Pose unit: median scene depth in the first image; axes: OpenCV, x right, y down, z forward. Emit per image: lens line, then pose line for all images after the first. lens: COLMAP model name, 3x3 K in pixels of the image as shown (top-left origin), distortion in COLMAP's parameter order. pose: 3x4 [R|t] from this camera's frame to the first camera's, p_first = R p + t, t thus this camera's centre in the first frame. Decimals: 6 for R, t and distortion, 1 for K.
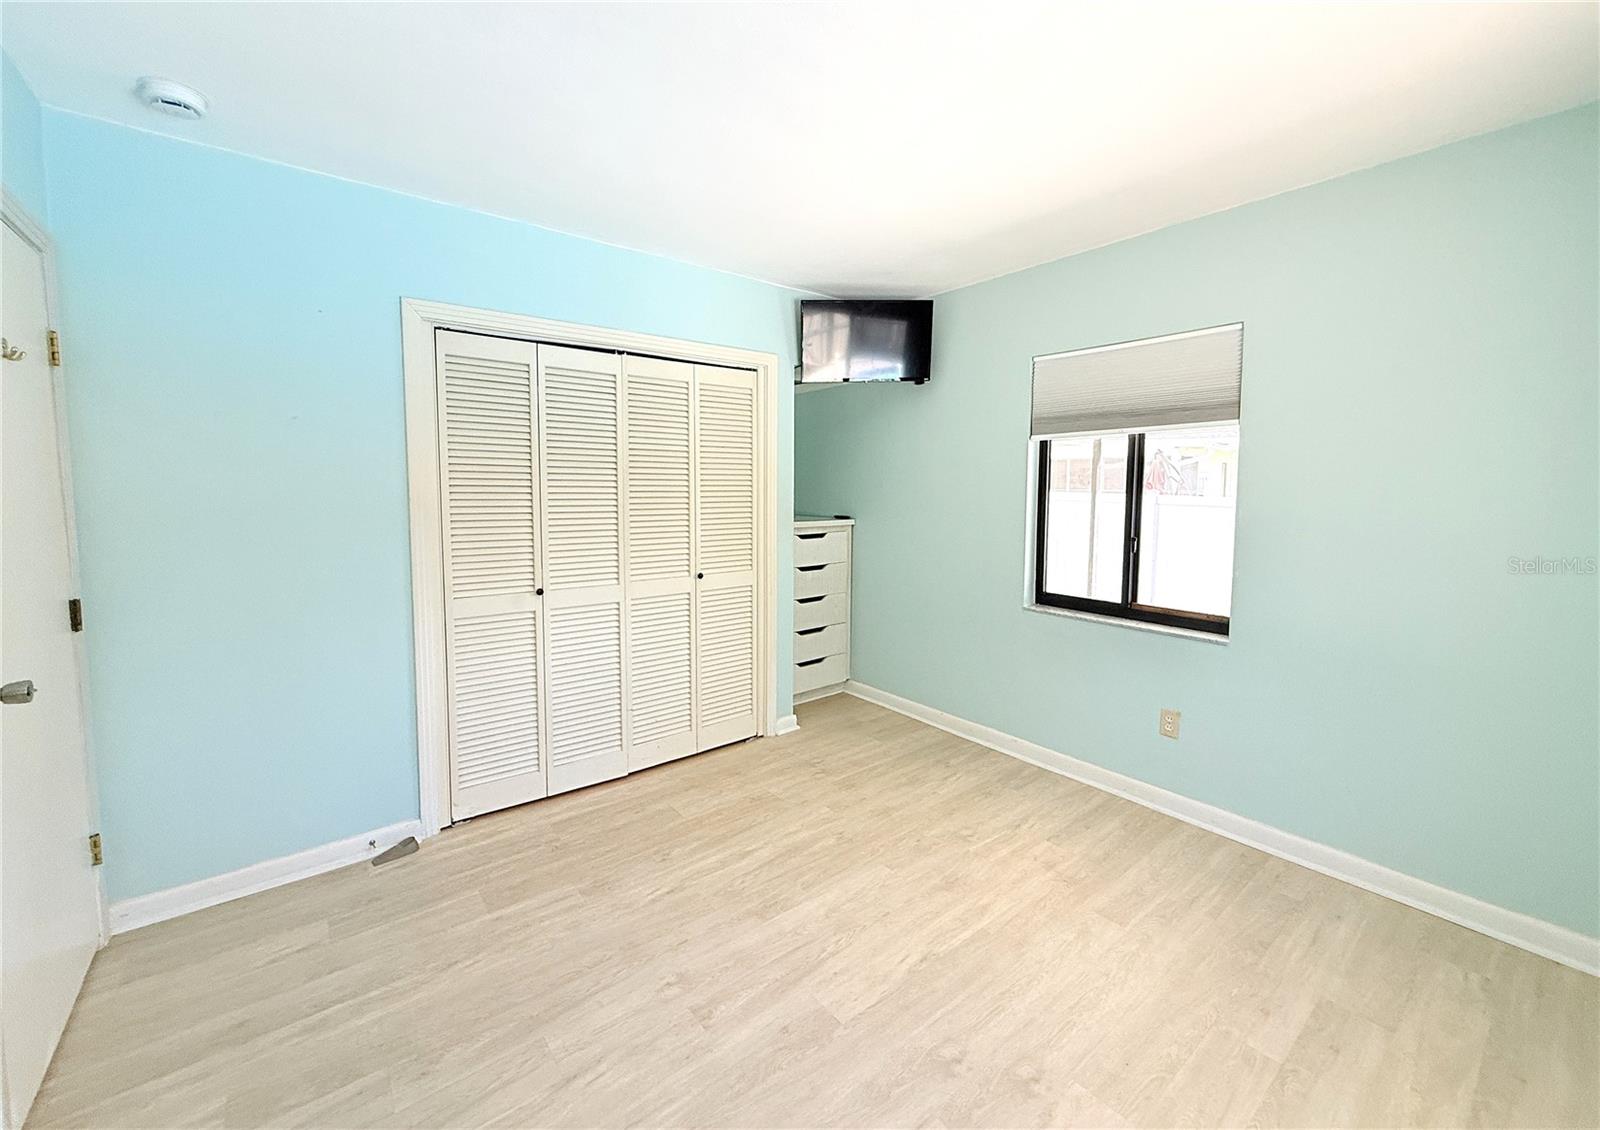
lens RADIAL K [[640.9, 0, 798.7], [0, 640.9, 532.6], [0, 0, 1]] dist [-0.000949, 0.000030]
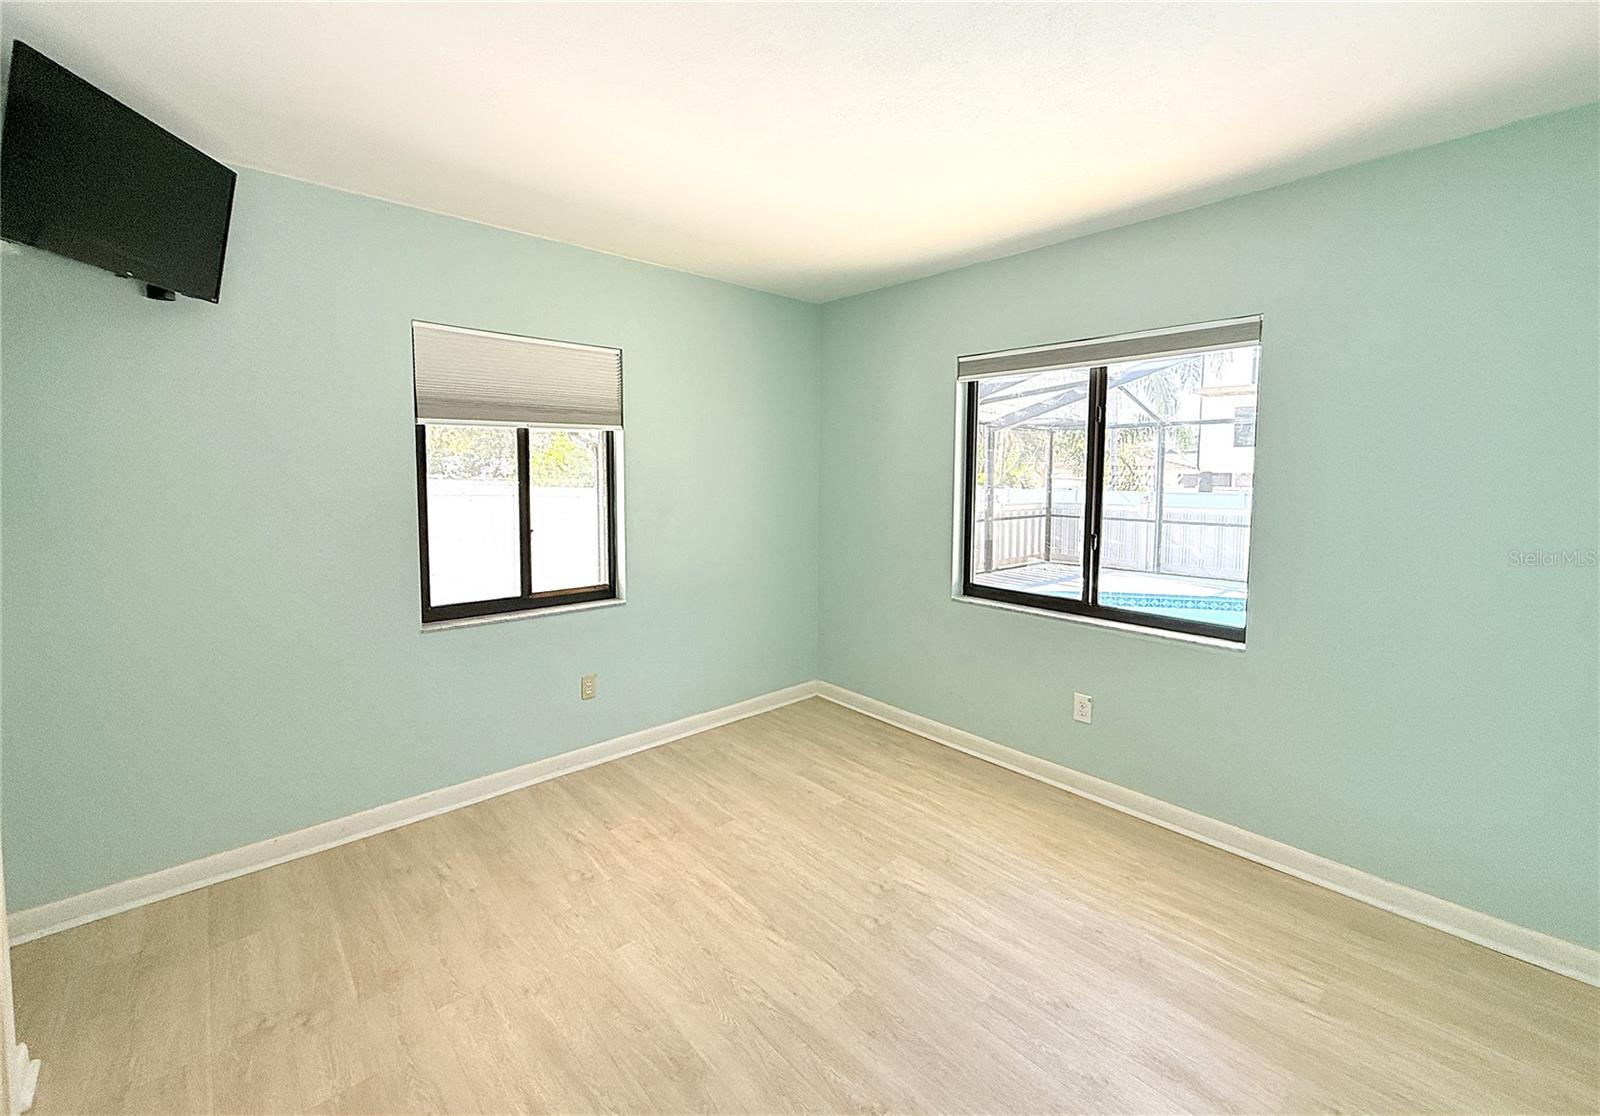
lens RADIAL K [[654.1, 0, 808.5], [0, 654.1, 514.2], [0, 0, 1]] dist [-0.000341, -0.000121]
pose [[-0.077776, -0.069573, 0.994540, -0.625595], [0.065610, 0.995042, 0.074739, -0.074271], [-0.994810, 0.071064, -0.072826, 0.715576]]
